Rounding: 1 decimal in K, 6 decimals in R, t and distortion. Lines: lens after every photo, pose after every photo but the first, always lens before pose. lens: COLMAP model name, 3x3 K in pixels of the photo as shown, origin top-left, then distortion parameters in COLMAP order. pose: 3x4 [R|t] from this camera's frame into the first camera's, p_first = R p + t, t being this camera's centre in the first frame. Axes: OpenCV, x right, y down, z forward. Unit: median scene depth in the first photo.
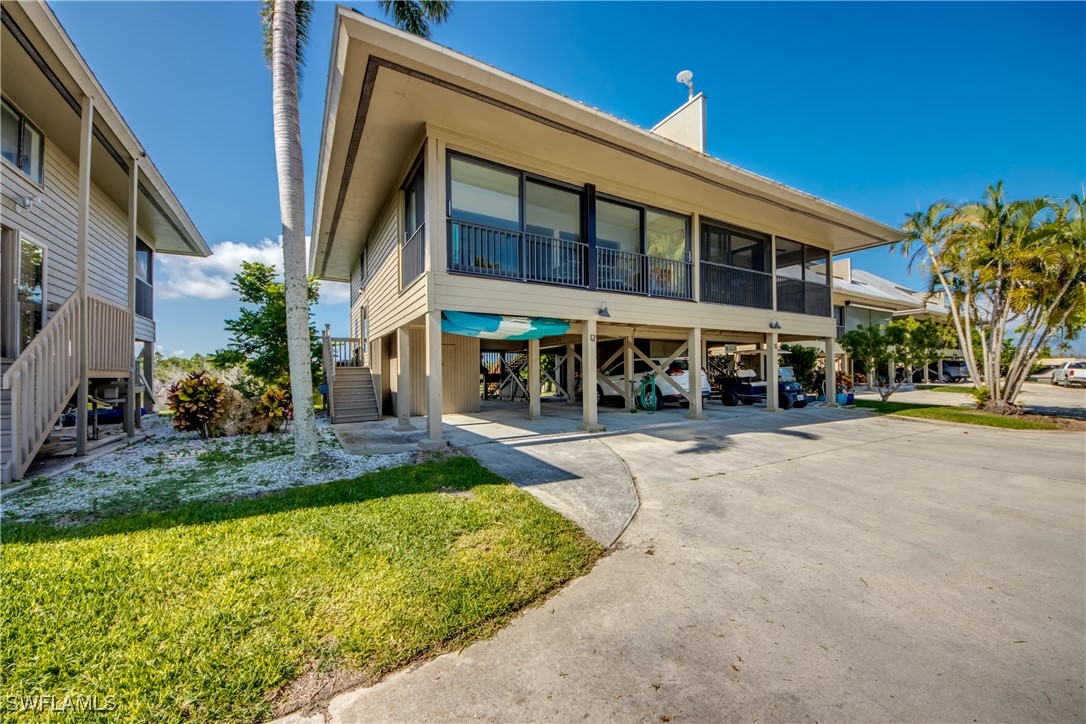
lens RADIAL K [[419.5, 0, 549.5], [0, 419.5, 364.7], [0, 0, 1]] dist [0.000959, -0.005360]
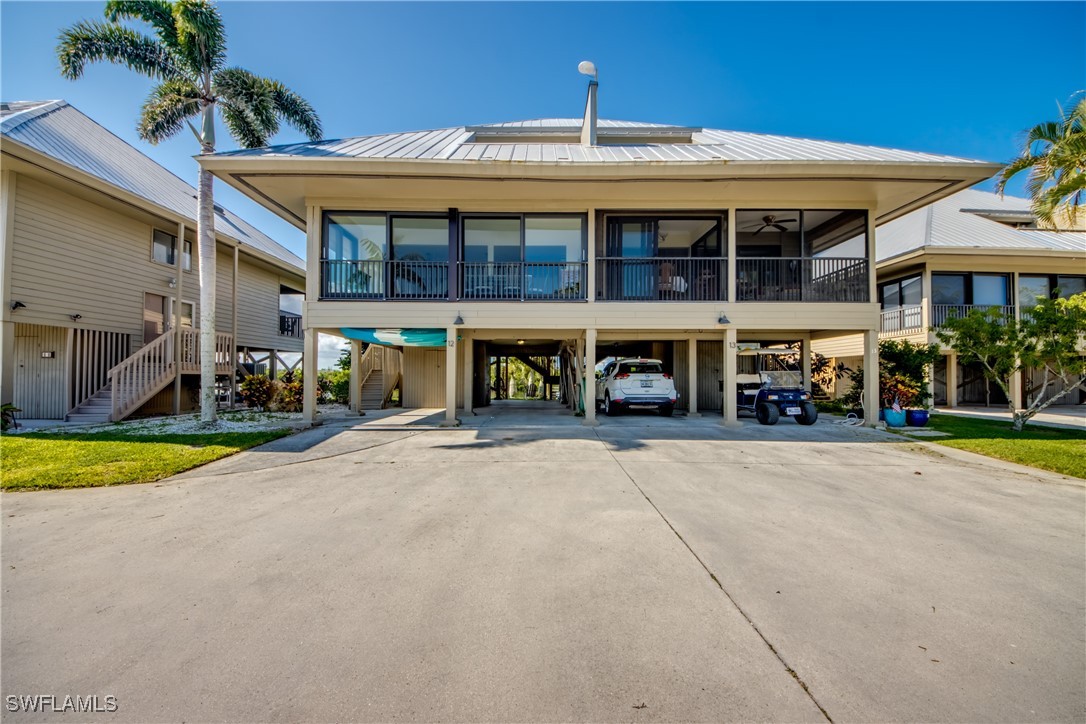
lens RADIAL K [[419.5, 0, 537.7], [0, 419.5, 366.5], [0, 0, 1]] dist [0.000959, -0.005360]
pose [[0.863061, -0.000252, -0.505099, 0.781376], [-0.000475, 0.999999, -0.001310, -0.000659], [0.505099, 0.001371, 0.863060, 0.125864]]
